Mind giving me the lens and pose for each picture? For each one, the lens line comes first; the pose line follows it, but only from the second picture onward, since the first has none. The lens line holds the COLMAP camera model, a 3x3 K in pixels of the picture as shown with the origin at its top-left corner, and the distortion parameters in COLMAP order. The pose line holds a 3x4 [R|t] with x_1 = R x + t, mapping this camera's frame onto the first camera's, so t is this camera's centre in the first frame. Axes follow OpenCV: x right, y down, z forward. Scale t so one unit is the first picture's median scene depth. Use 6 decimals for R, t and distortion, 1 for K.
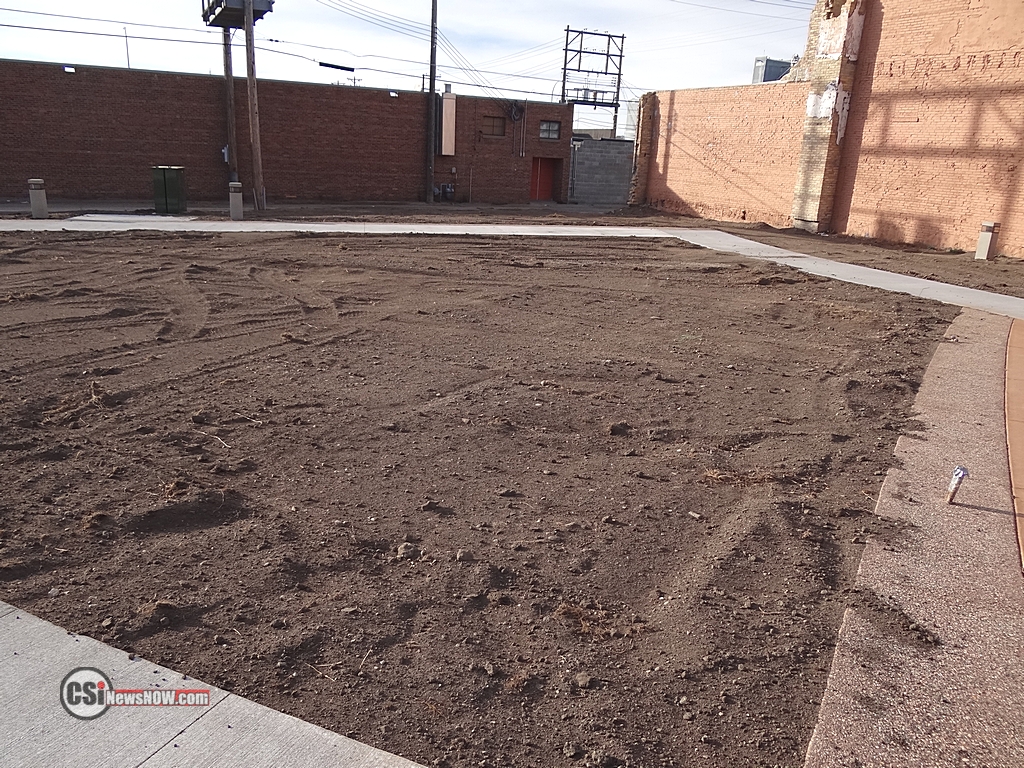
lens RADIAL K [[802.1, 0, 511.8], [0, 802.1, 366.9], [0, 0, 1]] dist [-0.011780, 0.007269]
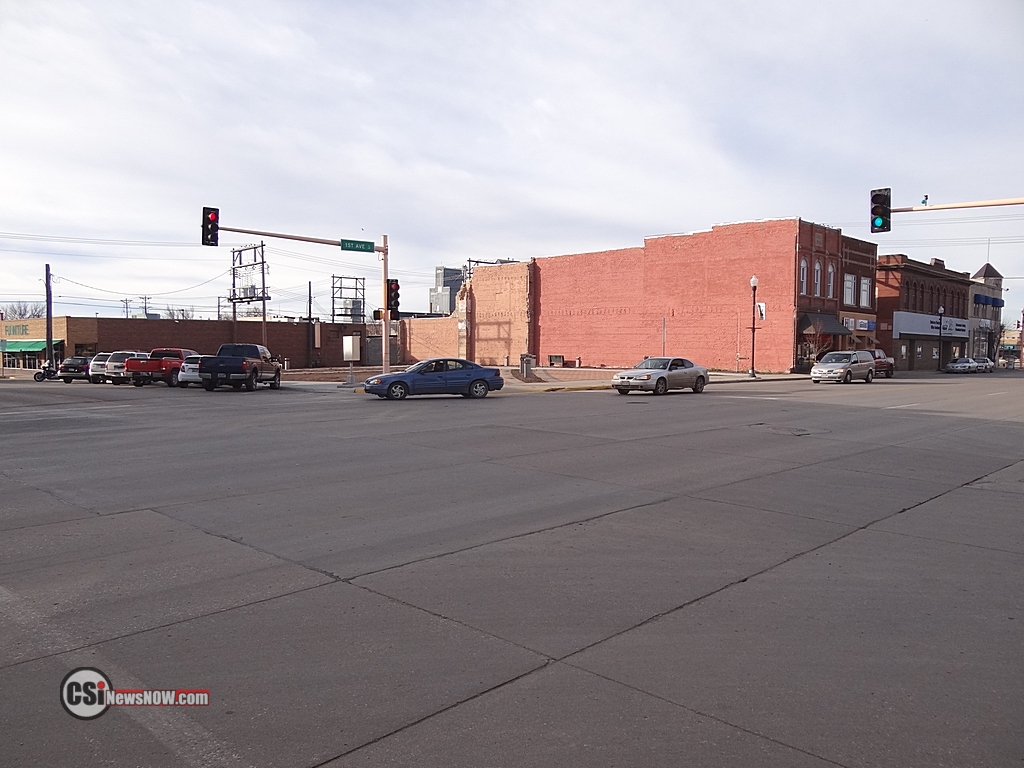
lens RADIAL K [[802.1, 0, 512.6], [0, 802.1, 382.1], [0, 0, 1]] dist [-0.011780, 0.007269]
pose [[0.931301, -0.066559, 0.358118, -0.590589], [0.138630, 0.973942, -0.179497, 0.497575], [-0.336839, 0.216812, 0.916260, -1.969372]]
